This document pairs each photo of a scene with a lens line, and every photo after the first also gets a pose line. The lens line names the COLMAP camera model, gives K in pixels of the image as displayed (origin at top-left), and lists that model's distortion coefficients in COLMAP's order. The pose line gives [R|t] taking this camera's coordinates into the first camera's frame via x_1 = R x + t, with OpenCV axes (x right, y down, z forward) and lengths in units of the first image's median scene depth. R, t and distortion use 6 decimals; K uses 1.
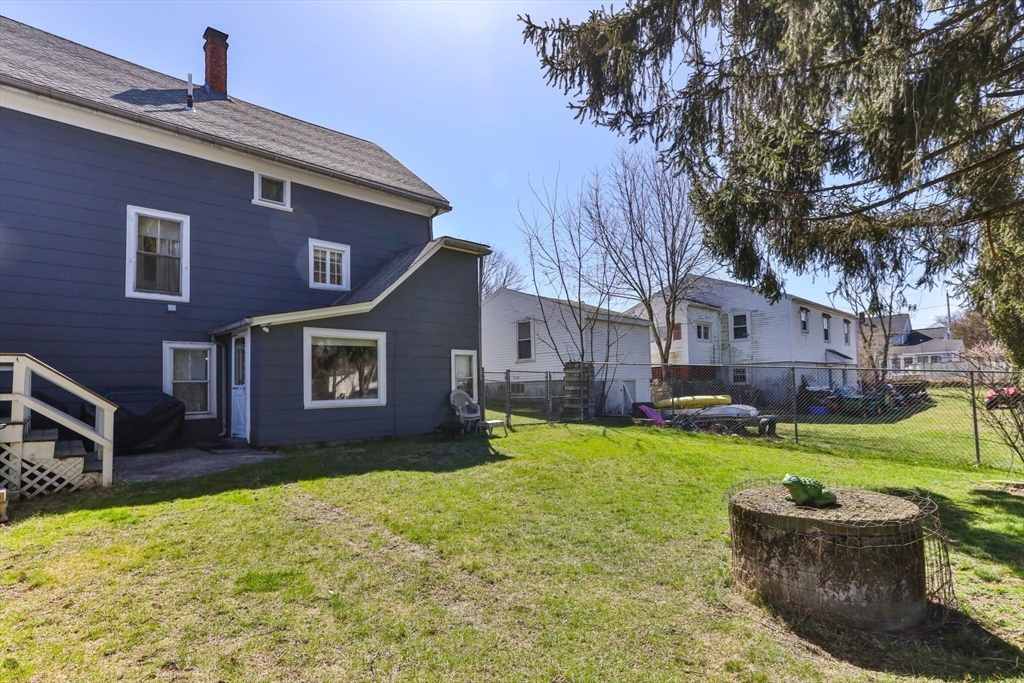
lens RADIAL K [[512.7, 0, 509.4], [0, 512.7, 363.3], [0, 0, 1]] dist [-0.002628, -0.000337]
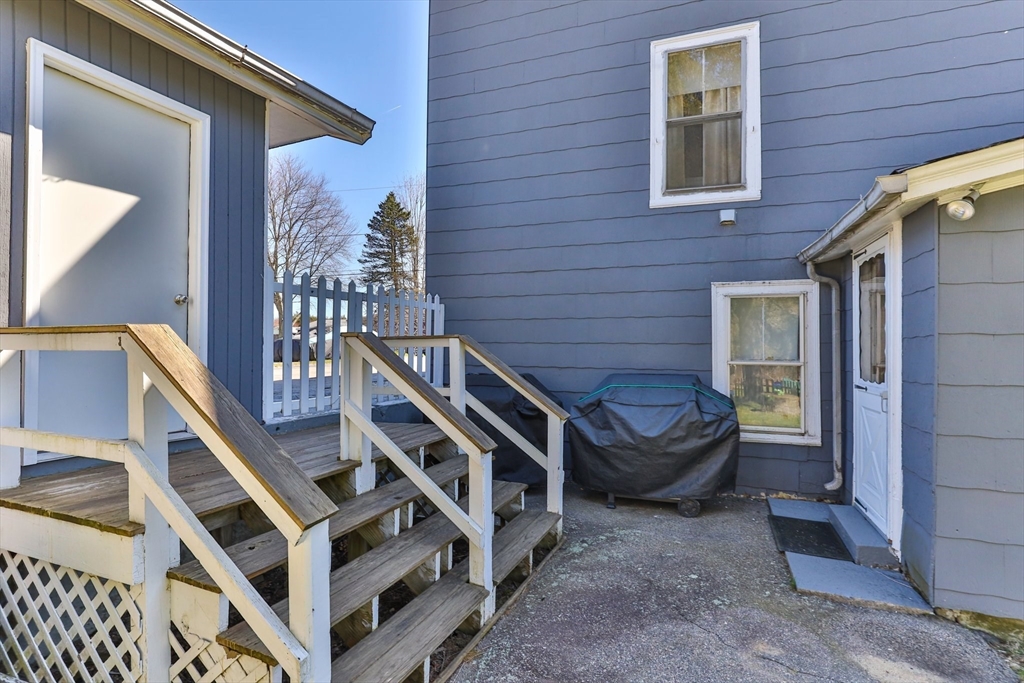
lens RADIAL K [[496.7, 0, 527.0], [0, 496.7, 336.2], [0, 0, 1]] dist [-0.003124, -0.000264]
pose [[0.436630, 0.006763, -0.899616, -0.304466], [0.025023, 0.999494, 0.019659, -0.004728], [0.899293, -0.031095, 0.436240, 0.604655]]
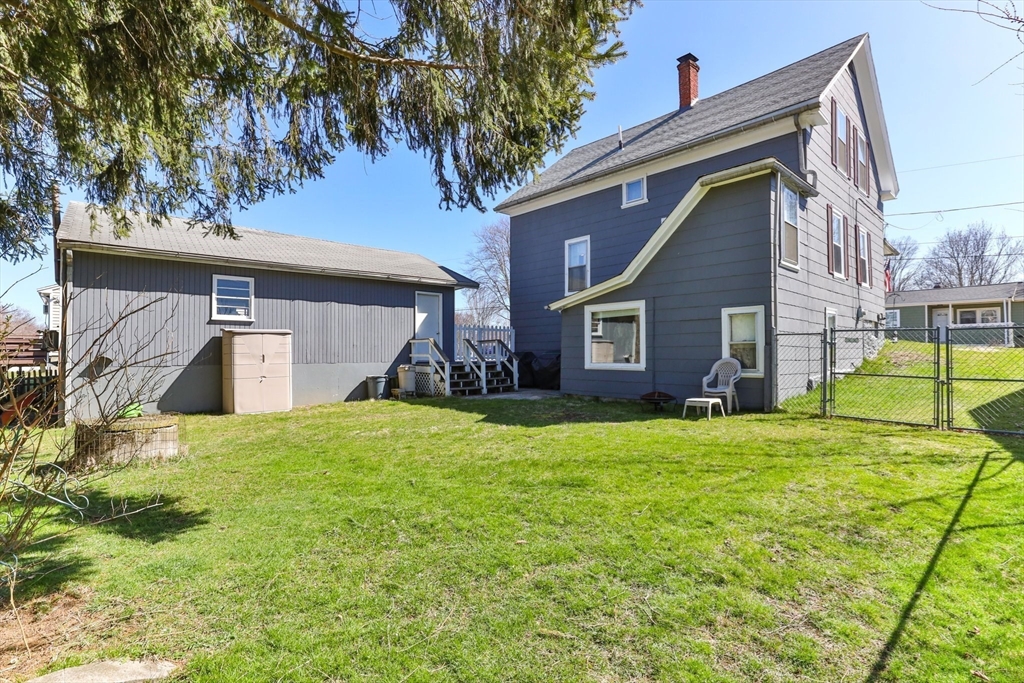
lens RADIAL K [[496.7, 0, 527.0], [0, 496.7, 336.2], [0, 0, 1]] dist [-0.003124, -0.000264]
pose [[-0.023742, -0.011444, -0.999653, 0.828592], [0.048264, 0.998755, -0.012580, 0.014623], [0.998552, -0.048546, -0.023160, 0.854236]]
